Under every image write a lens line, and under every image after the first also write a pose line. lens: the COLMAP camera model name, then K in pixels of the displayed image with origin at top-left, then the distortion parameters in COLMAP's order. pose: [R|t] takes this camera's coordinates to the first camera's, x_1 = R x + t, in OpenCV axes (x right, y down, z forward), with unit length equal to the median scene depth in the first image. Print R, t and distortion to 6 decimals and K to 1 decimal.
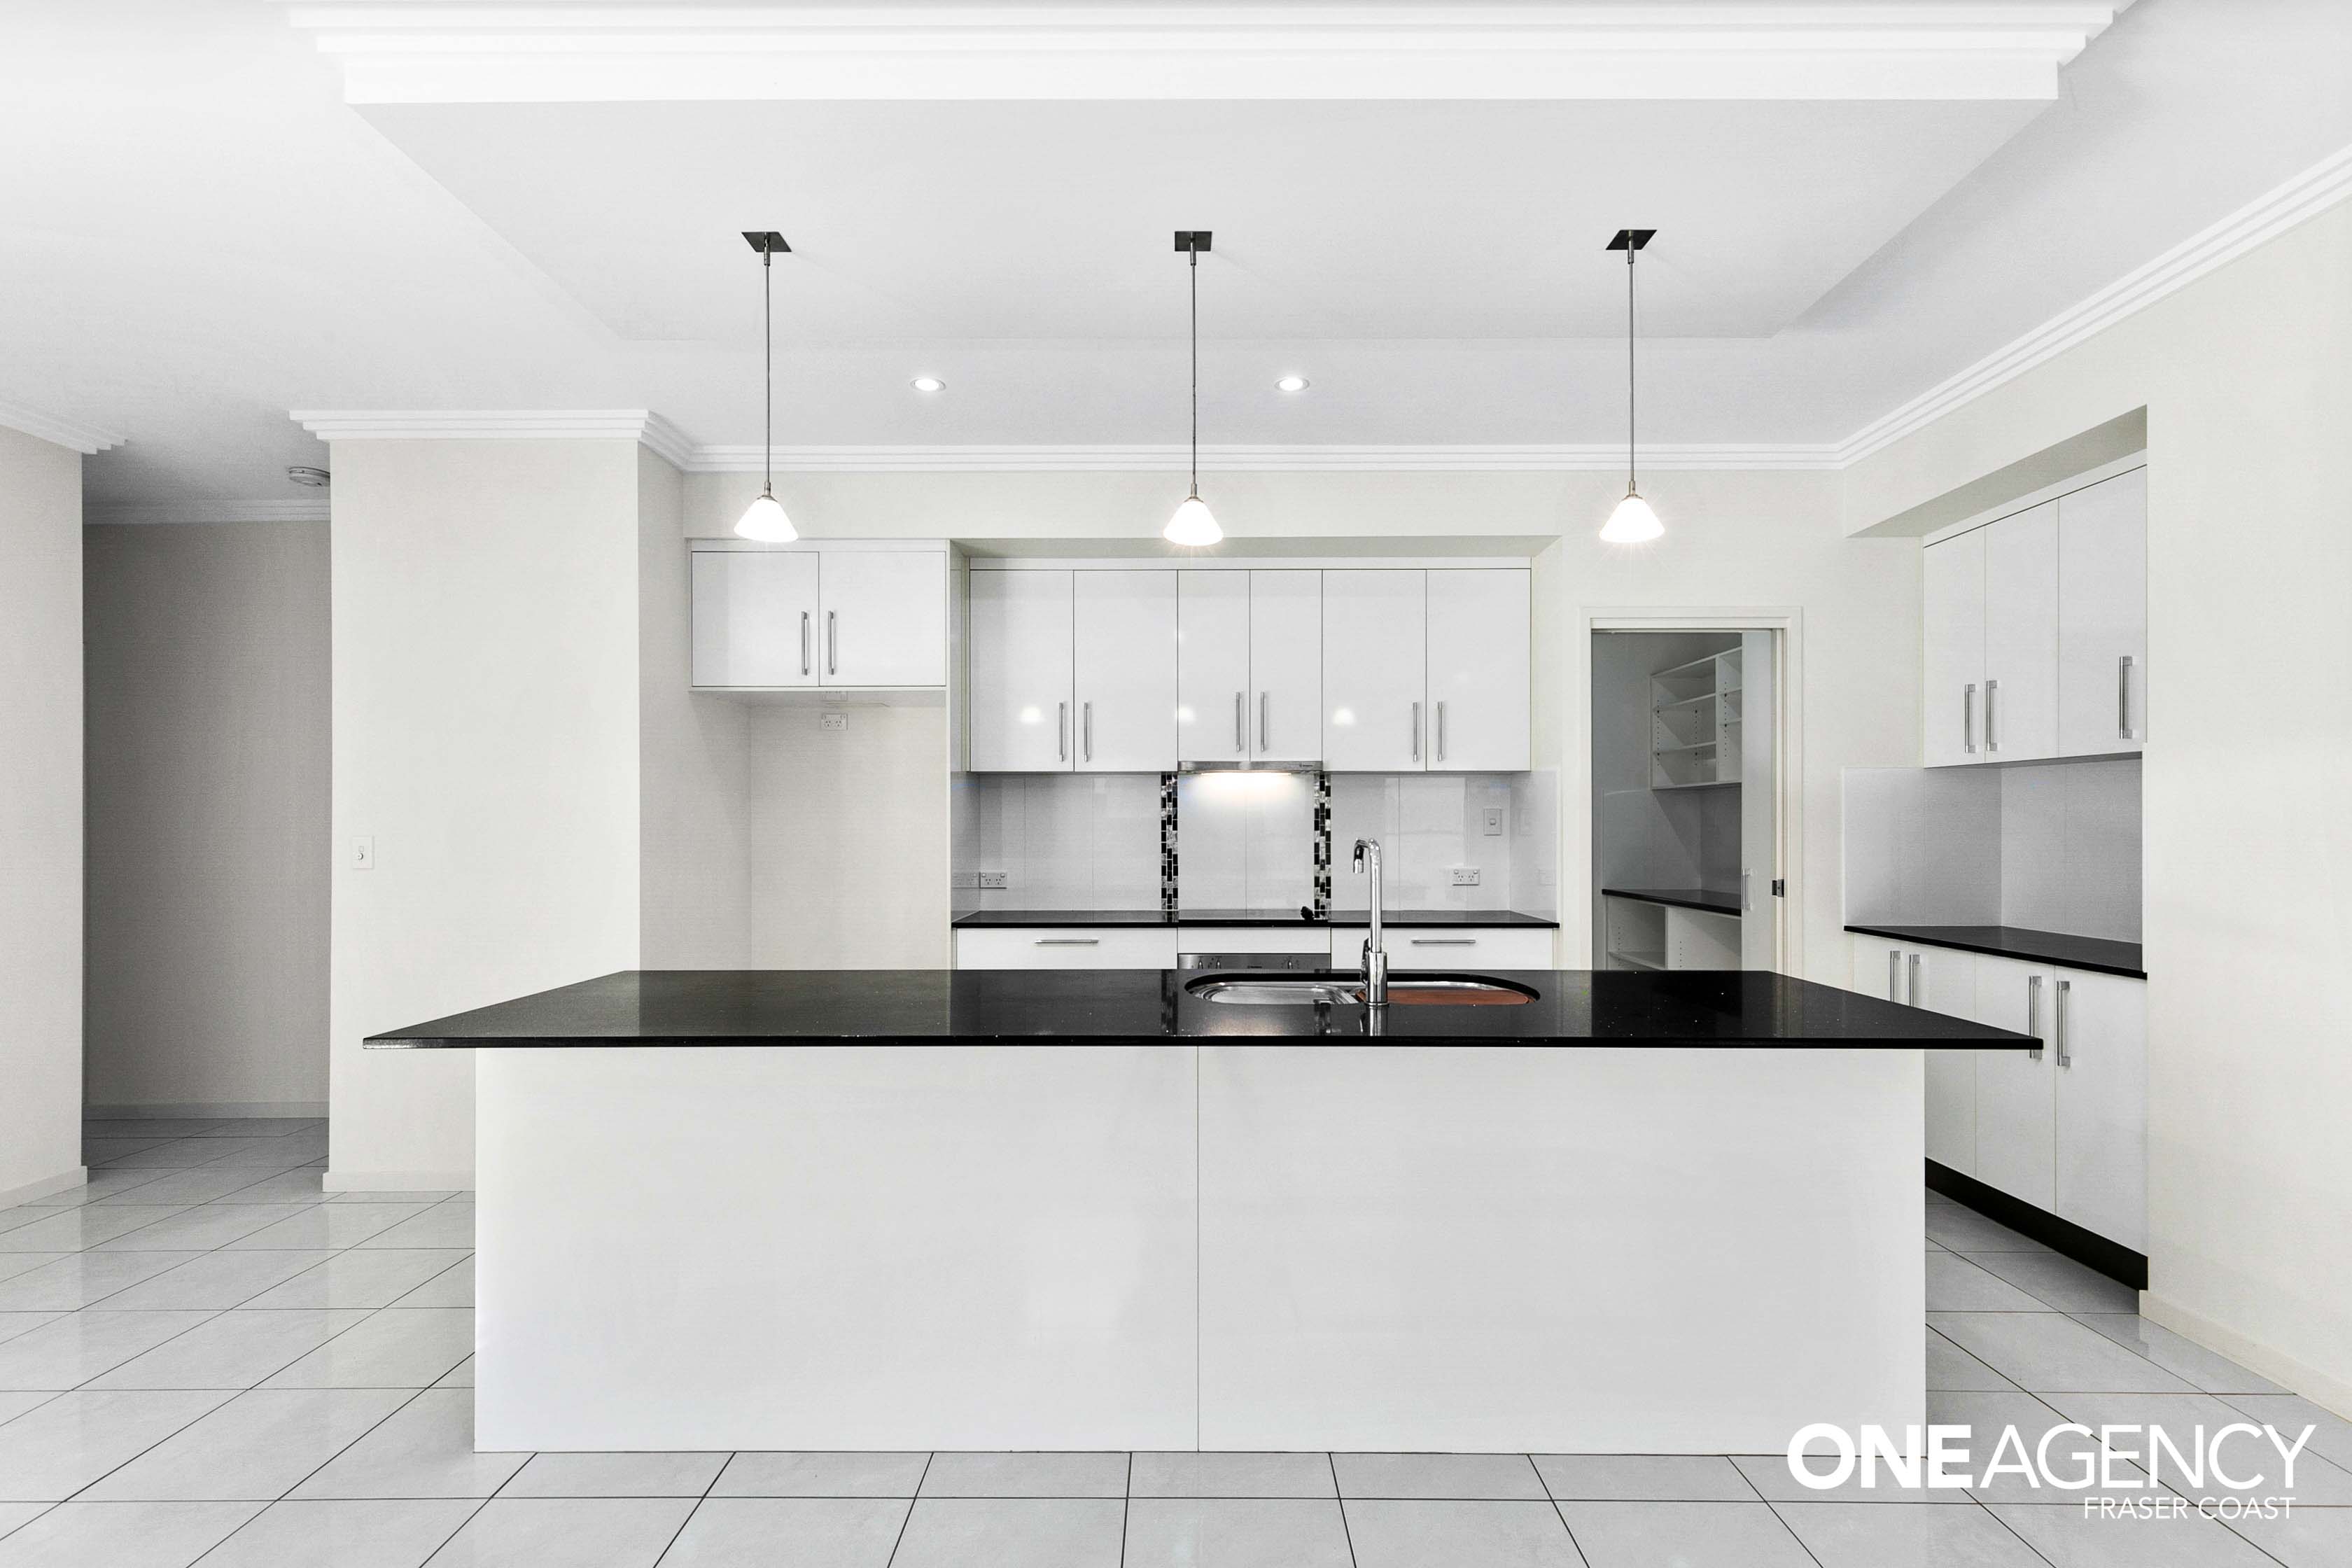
lens RADIAL K [[1074.4, 0, 1175.8], [0, 1074.4, 824.2], [0, 0, 1]] dist [0.012905, 0.000044]
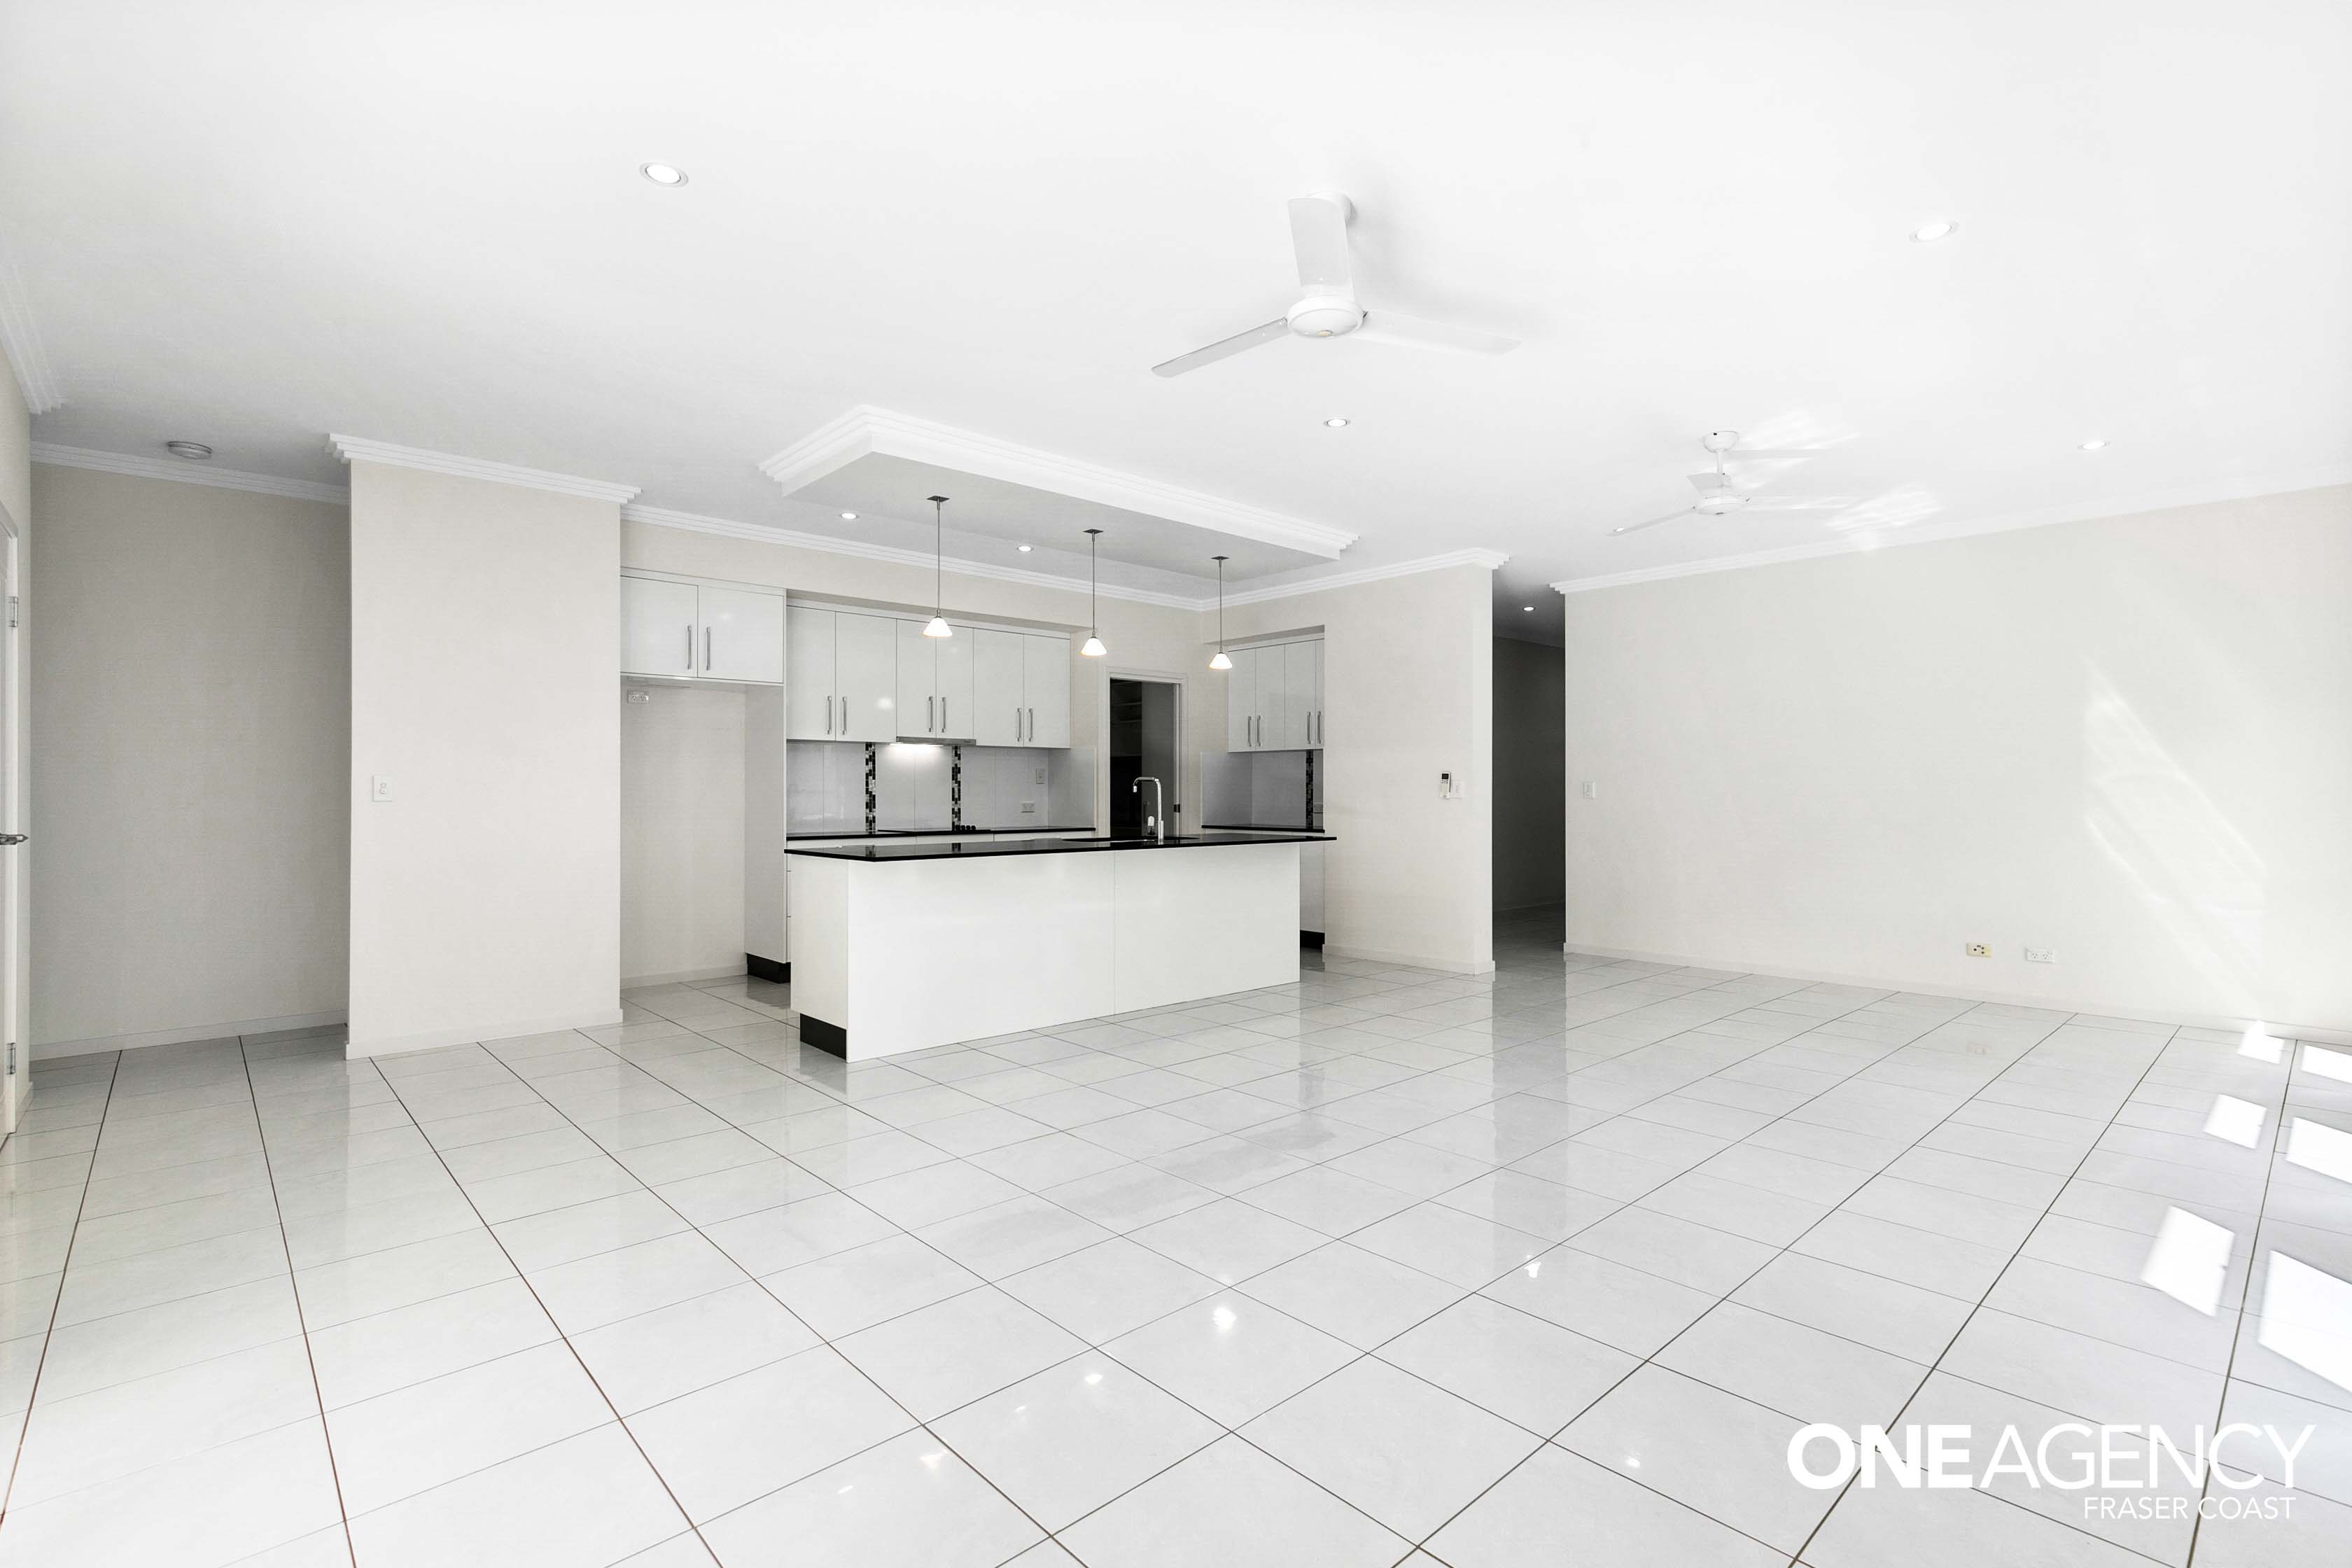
lens RADIAL K [[1055.8, 0, 1181.2], [0, 1055.8, 795.0], [0, 0, 1]] dist [-0.000876, -0.000174]
pose [[0.731693, -0.001859, 0.681632, -0.724197], [0.001599, 0.999998, 0.001012, 0.027582], [-0.681632, 0.000350, 0.731695, -0.433461]]
